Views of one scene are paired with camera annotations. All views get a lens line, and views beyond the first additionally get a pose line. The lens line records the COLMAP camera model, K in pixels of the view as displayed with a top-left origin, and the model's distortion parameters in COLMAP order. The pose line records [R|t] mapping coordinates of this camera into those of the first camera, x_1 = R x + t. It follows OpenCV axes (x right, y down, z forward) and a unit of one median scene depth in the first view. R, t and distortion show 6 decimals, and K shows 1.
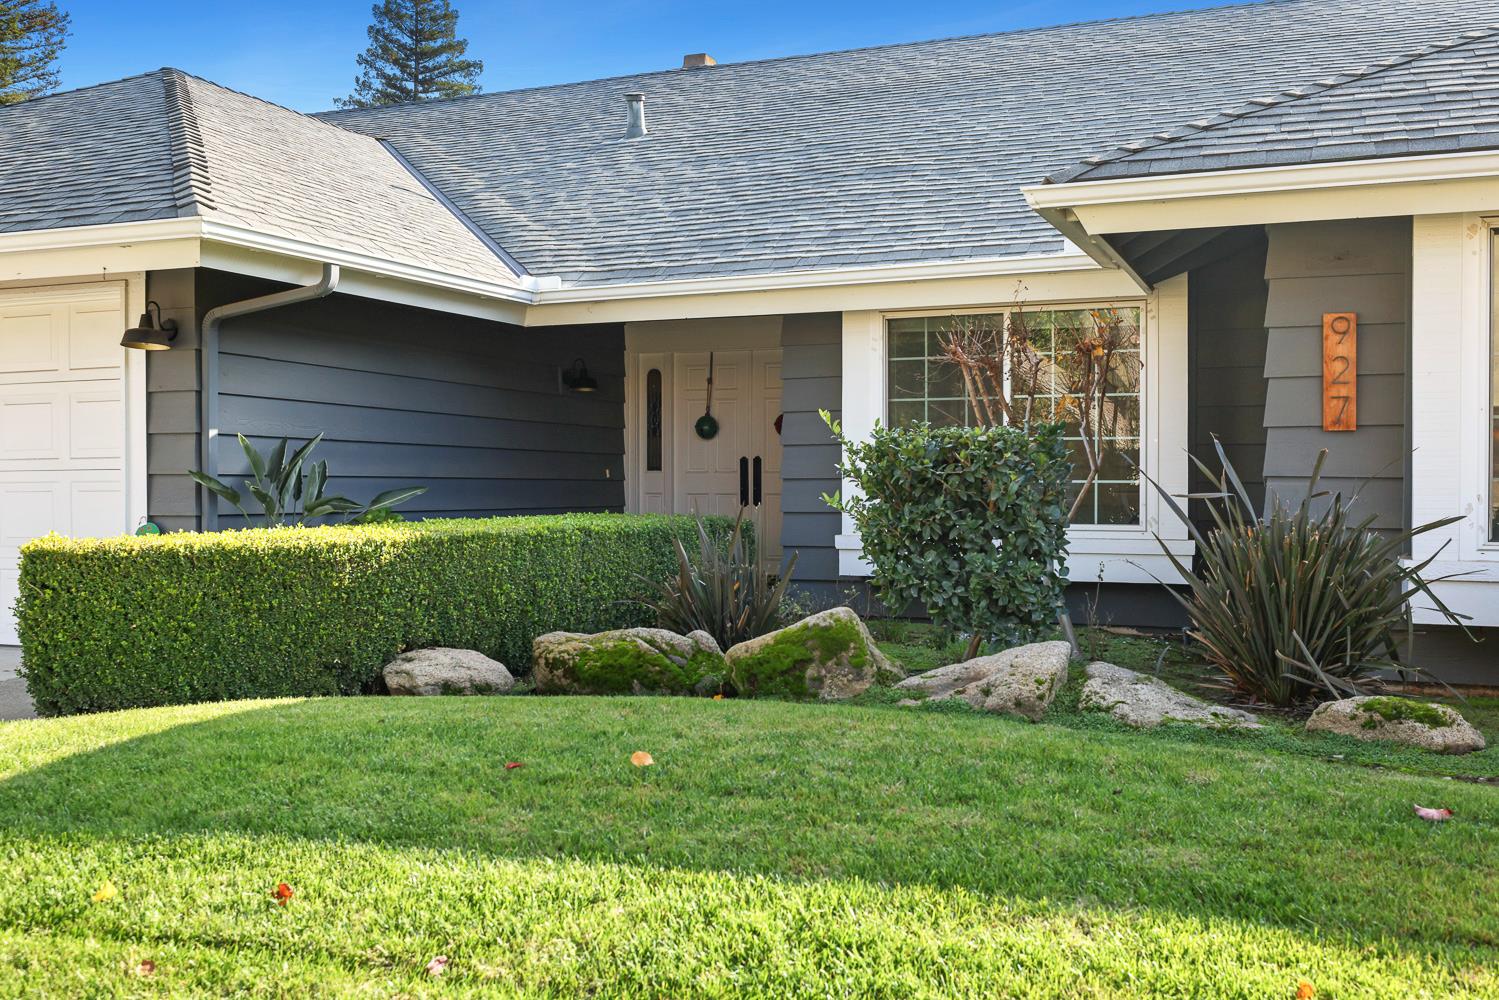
lens RADIAL K [[1470.2, 0, 749.5], [0, 1470.2, 500.0], [0, 0, 1]] dist [-0.001753, 0.008314]
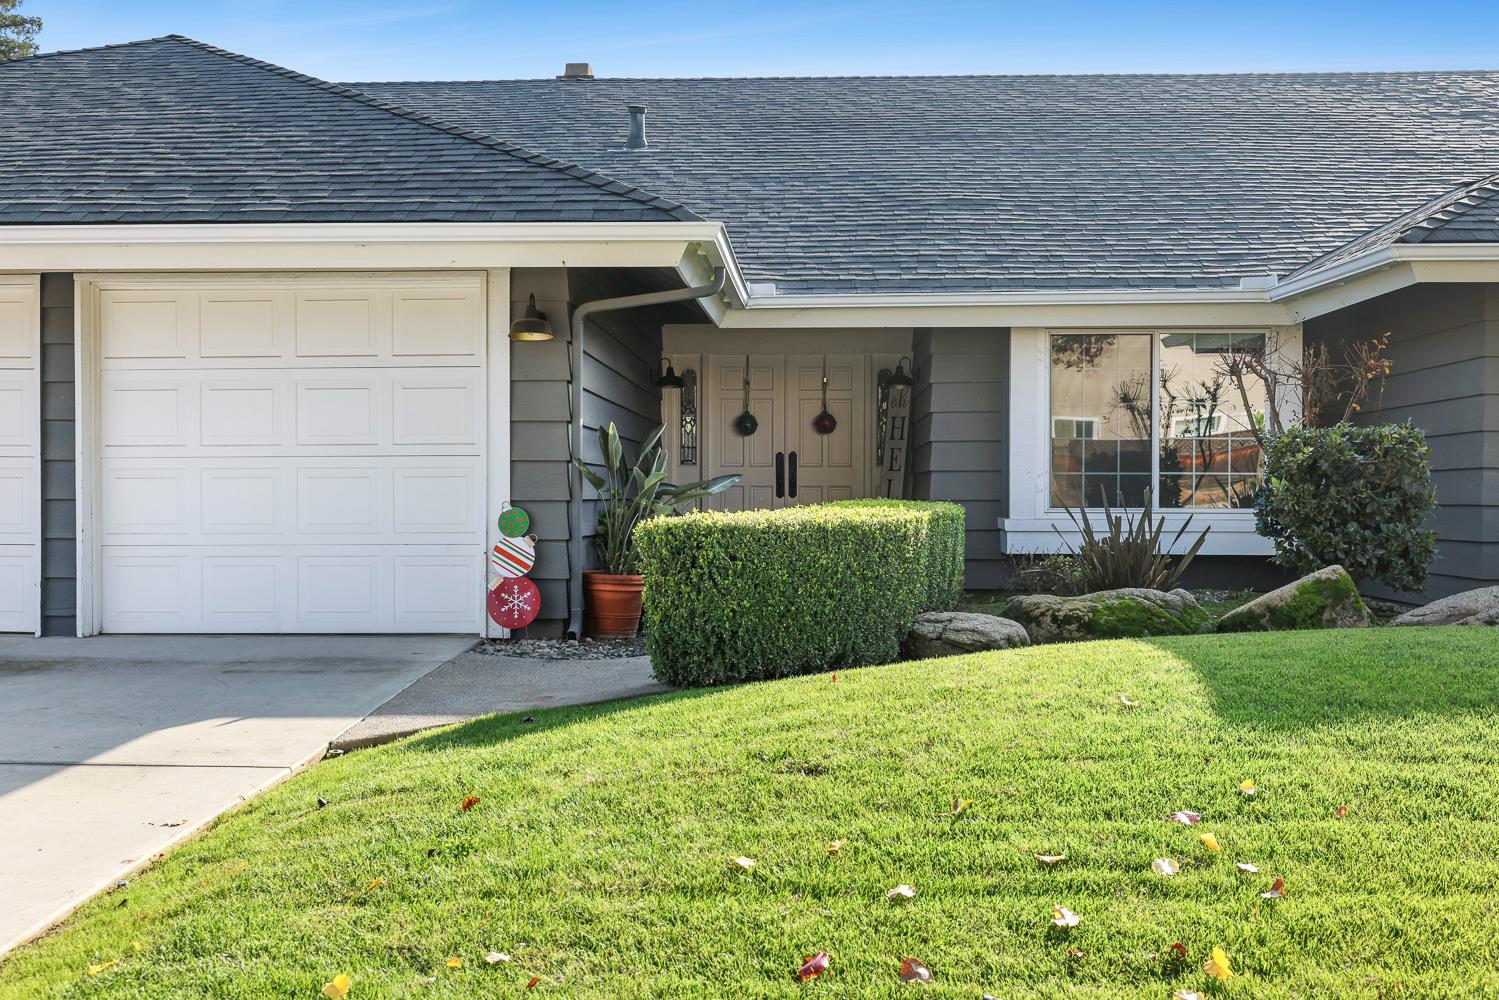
lens RADIAL K [[1470.2, 0, 749.5], [0, 1470.2, 500.0], [0, 0, 1]] dist [-0.001753, 0.008314]
pose [[0.939652, 0.000345, 0.342131, -0.436293], [0.000614, 0.999996, -0.002696, 0.009619], [-0.342131, 0.002744, 0.939648, -0.017347]]
